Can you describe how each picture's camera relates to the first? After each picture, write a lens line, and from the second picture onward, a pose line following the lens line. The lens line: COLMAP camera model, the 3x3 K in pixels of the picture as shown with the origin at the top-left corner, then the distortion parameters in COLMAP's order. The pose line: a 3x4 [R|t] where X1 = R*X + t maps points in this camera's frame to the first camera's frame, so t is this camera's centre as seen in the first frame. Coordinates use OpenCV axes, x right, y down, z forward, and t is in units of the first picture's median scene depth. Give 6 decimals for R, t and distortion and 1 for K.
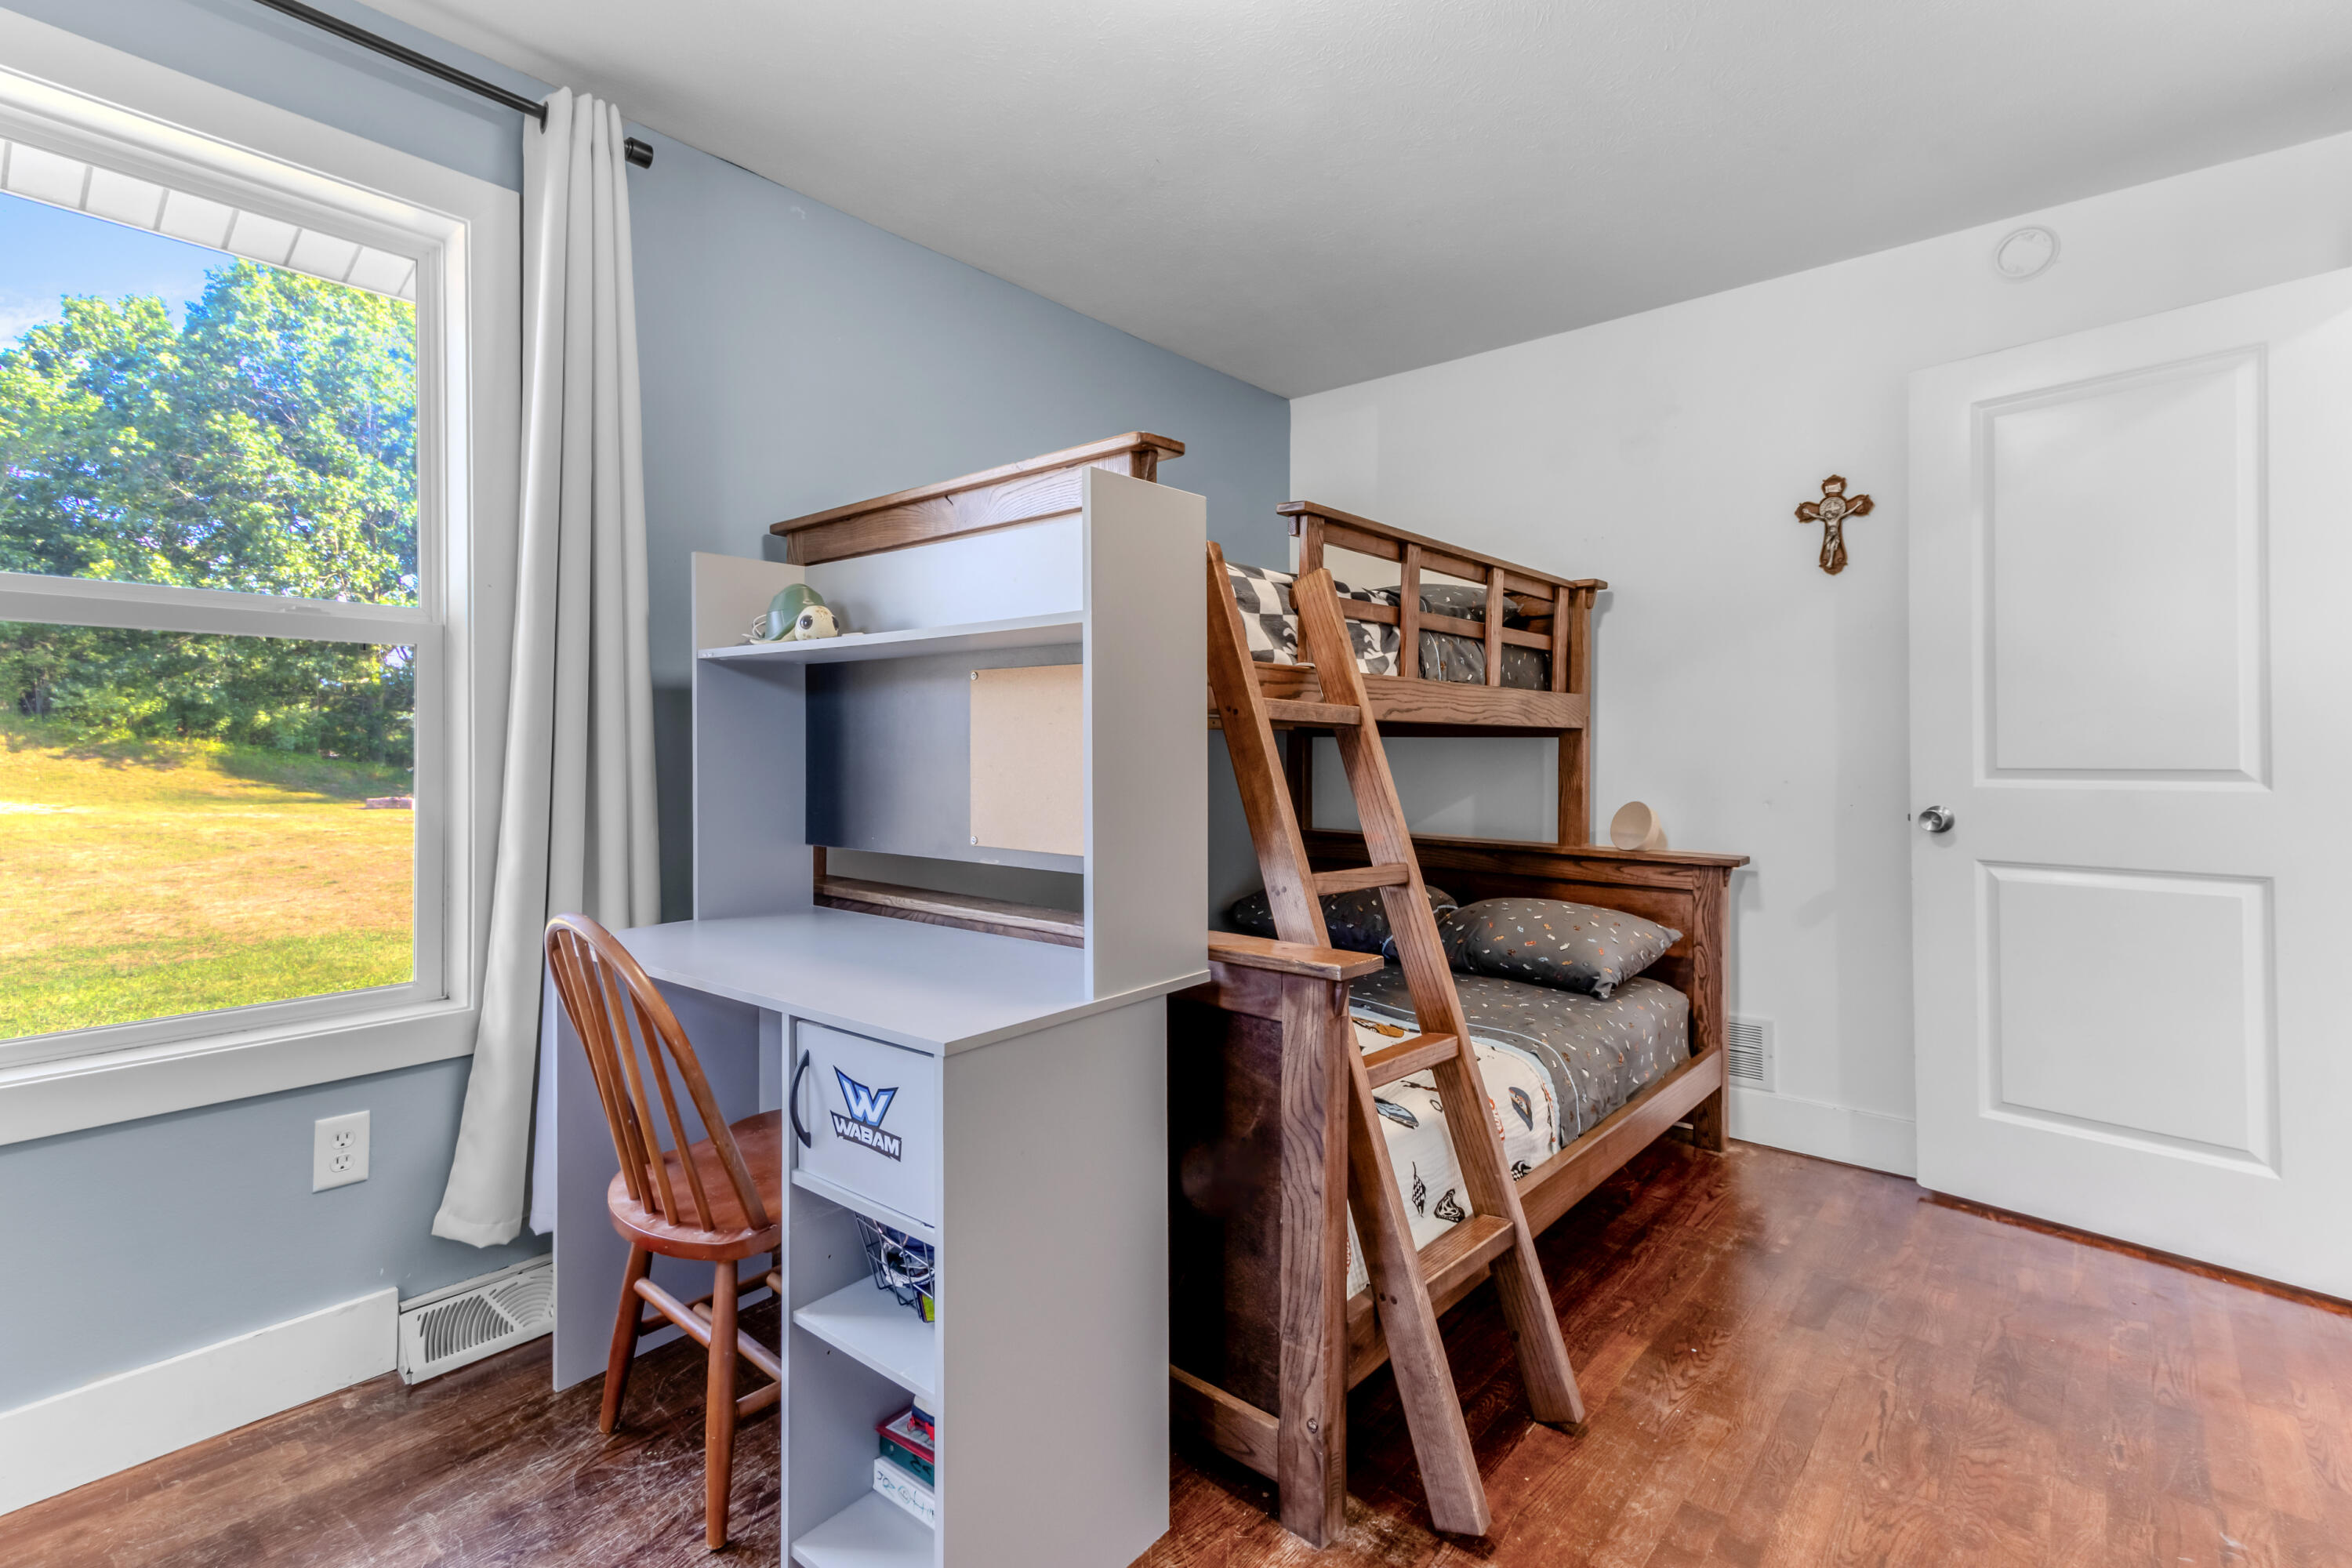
lens RADIAL K [[1096.5, 0, 1178.0], [0, 1096.5, 763.6], [0, 0, 1]] dist [0.002230, -0.000053]
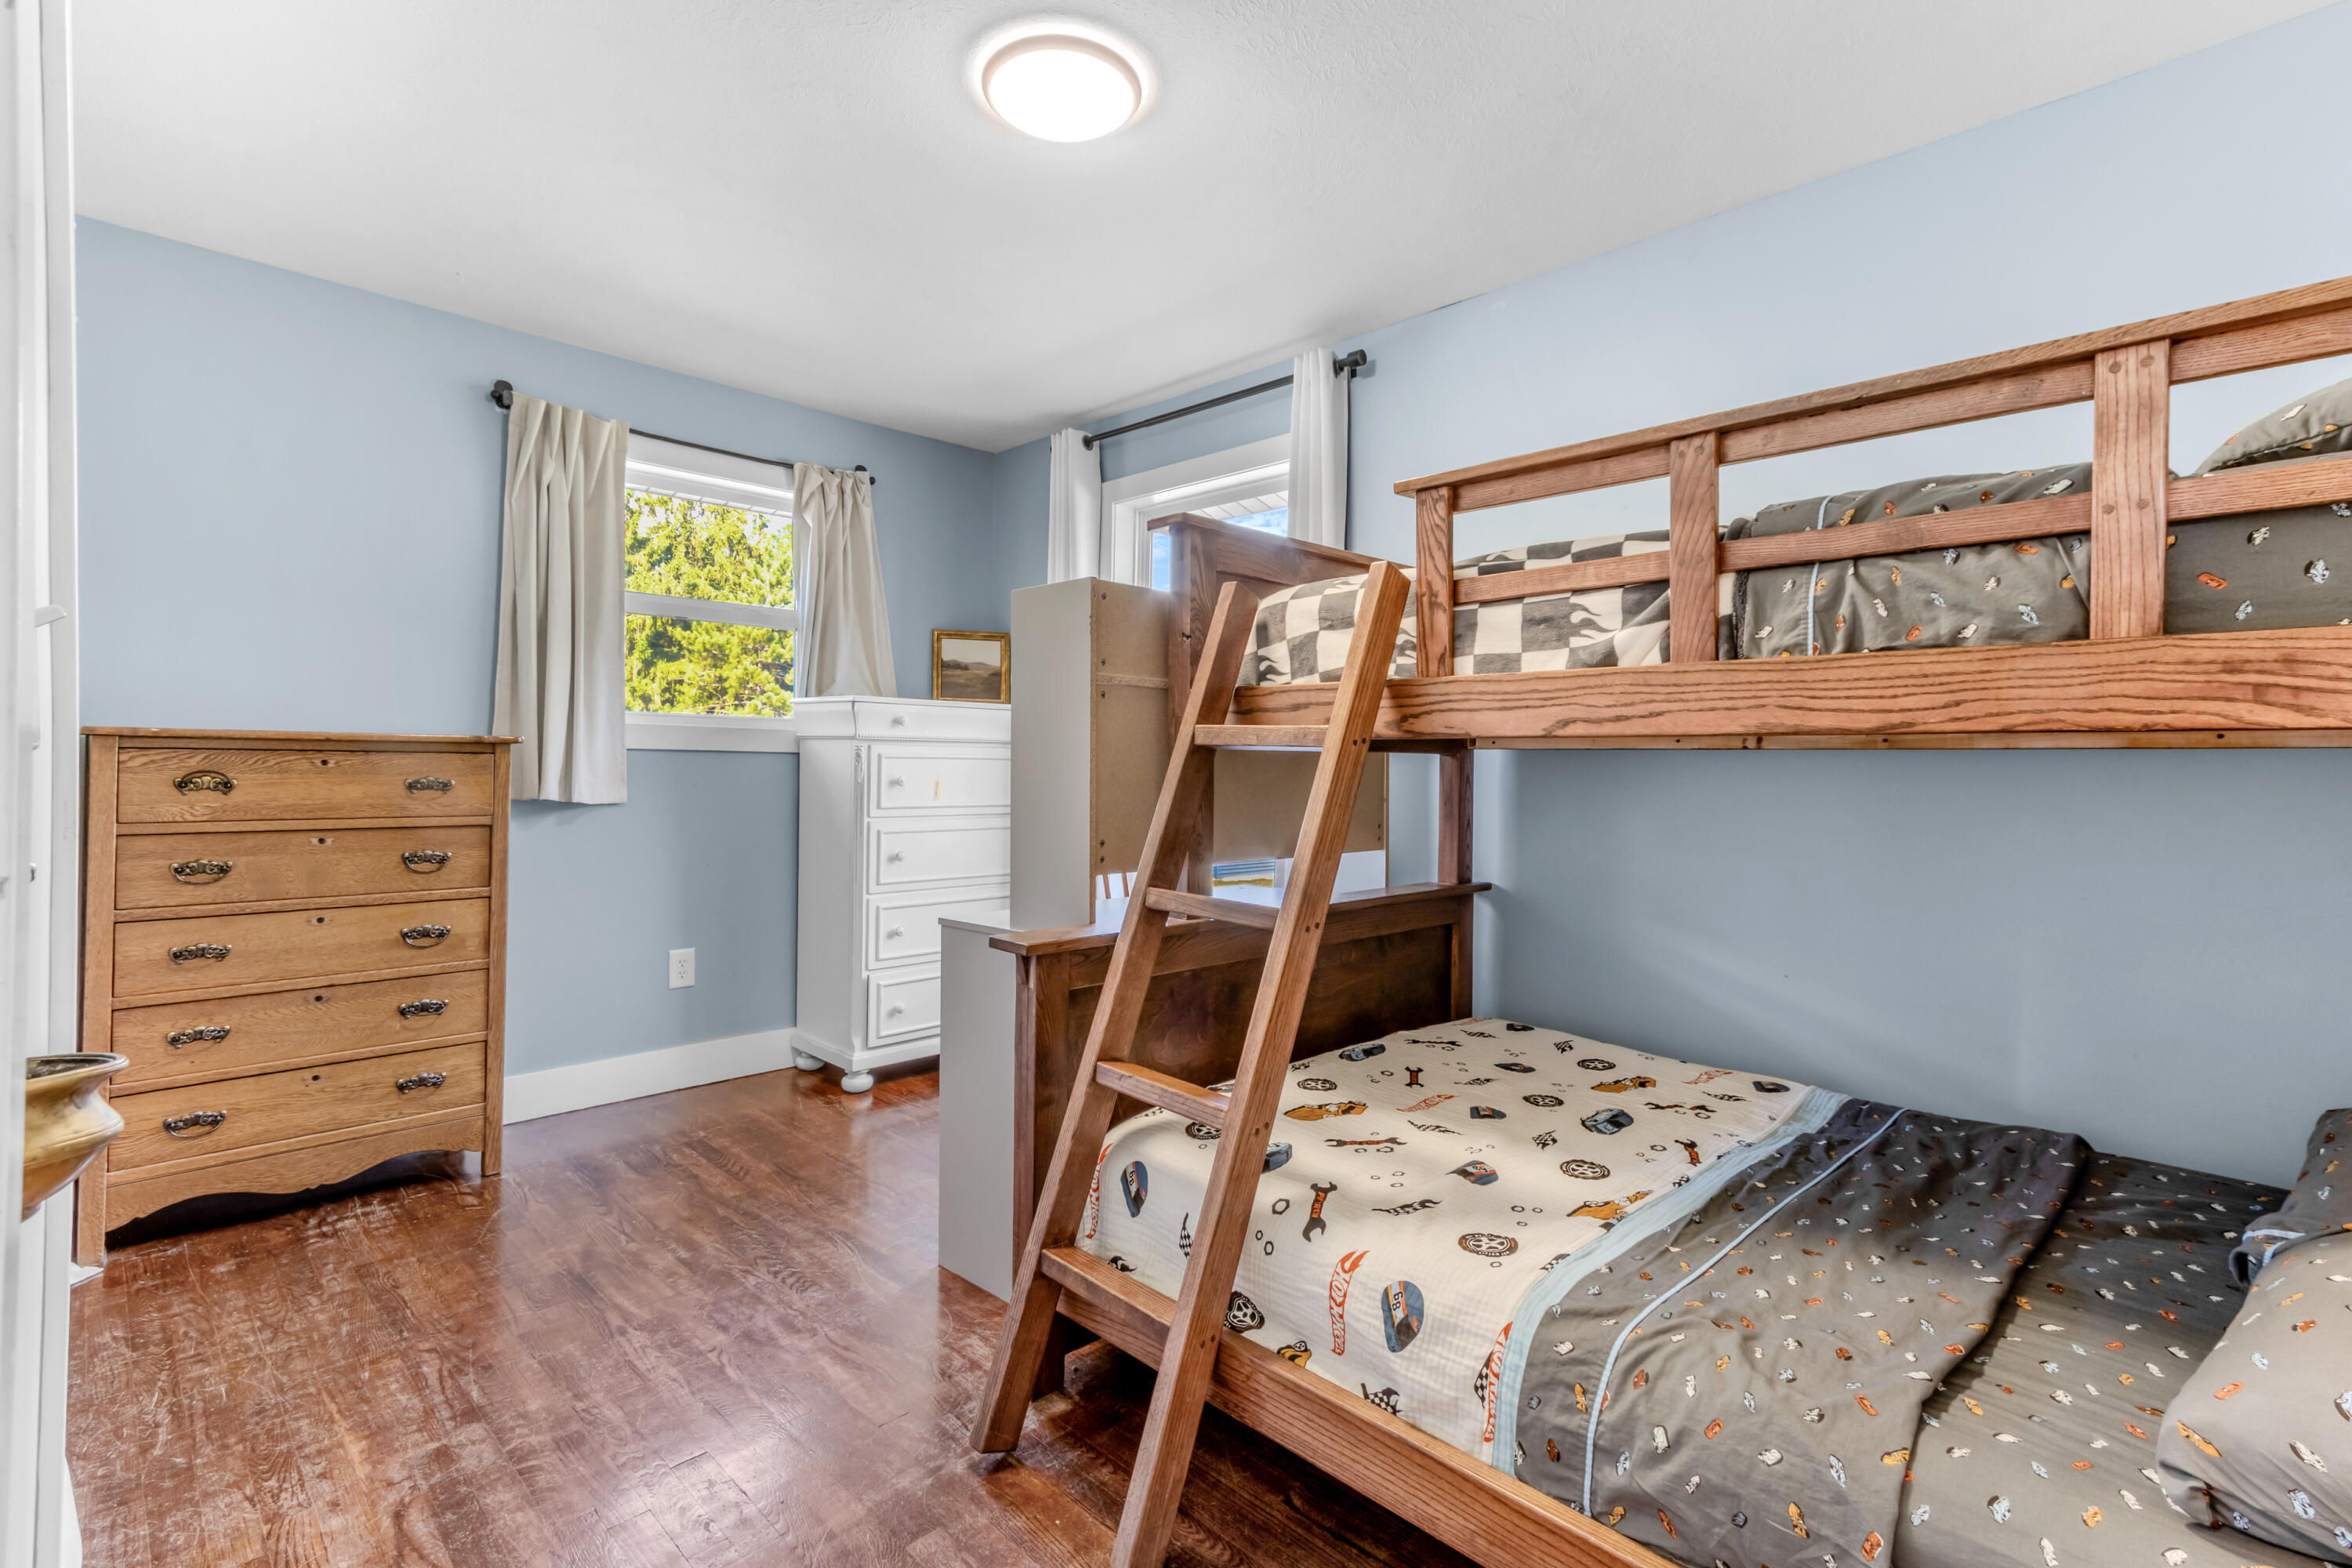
lens RADIAL K [[1096.5, 0, 1178.0], [0, 1096.5, 763.6], [0, 0, 1]] dist [0.002230, -0.000053]
pose [[-0.099550, 0.010999, -0.994972, 0.881590], [-0.002370, 0.999933, 0.011291, -0.029180], [0.995030, 0.003482, -0.099518, 0.819972]]
